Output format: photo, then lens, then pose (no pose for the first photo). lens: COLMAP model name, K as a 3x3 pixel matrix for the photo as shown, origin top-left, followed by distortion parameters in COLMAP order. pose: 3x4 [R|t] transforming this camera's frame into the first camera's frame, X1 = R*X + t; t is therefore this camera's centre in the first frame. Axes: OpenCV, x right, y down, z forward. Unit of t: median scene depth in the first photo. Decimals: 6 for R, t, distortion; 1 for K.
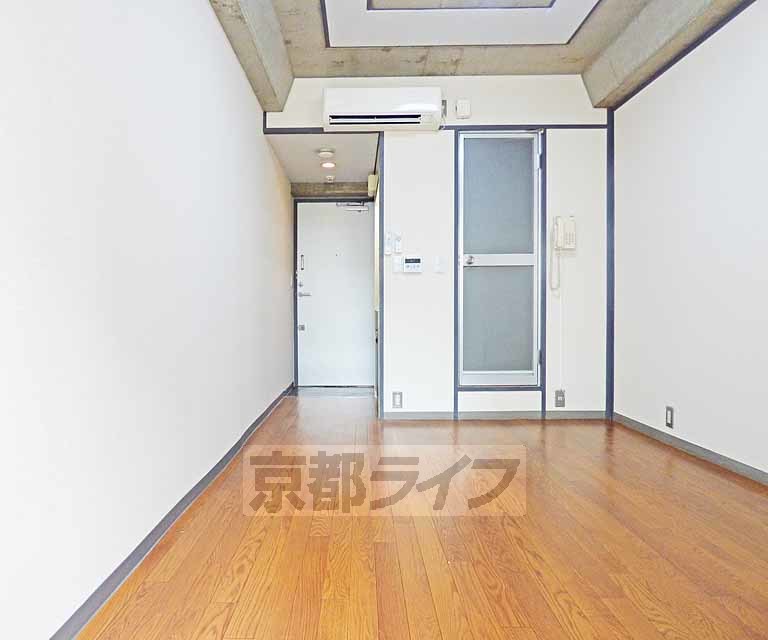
lens RADIAL K [[559.6, 0, 384.0], [0, 559.6, 320.0], [0, 0, 1]] dist [-0.037886, 0.002300]
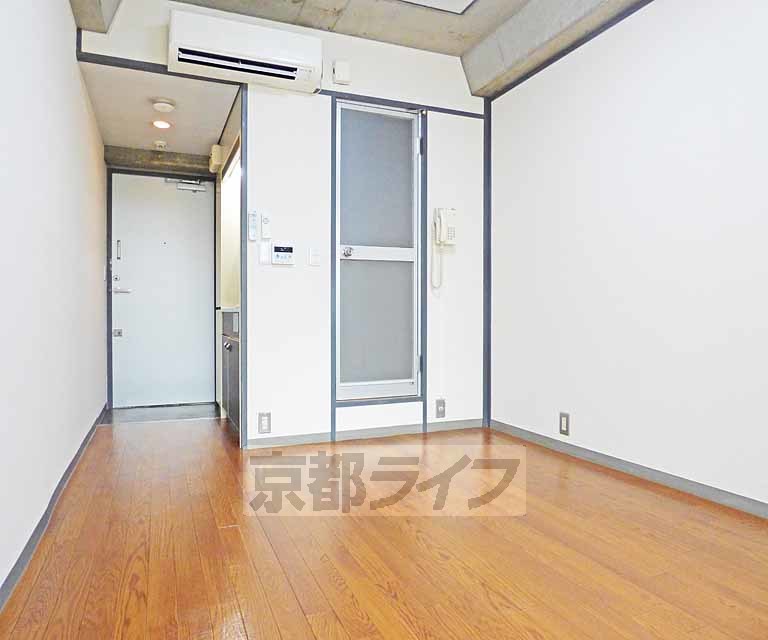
lens RADIAL K [[540.6, 0, 384.0], [0, 540.6, 320.0], [0, 0, 1]] dist [-0.024263, 0.005407]
pose [[0.933898, -0.001738, 0.357534, -0.086657], [0.003887, 0.999978, -0.005292, 0.000695], [-0.357518, 0.006332, 0.933885, 0.208337]]
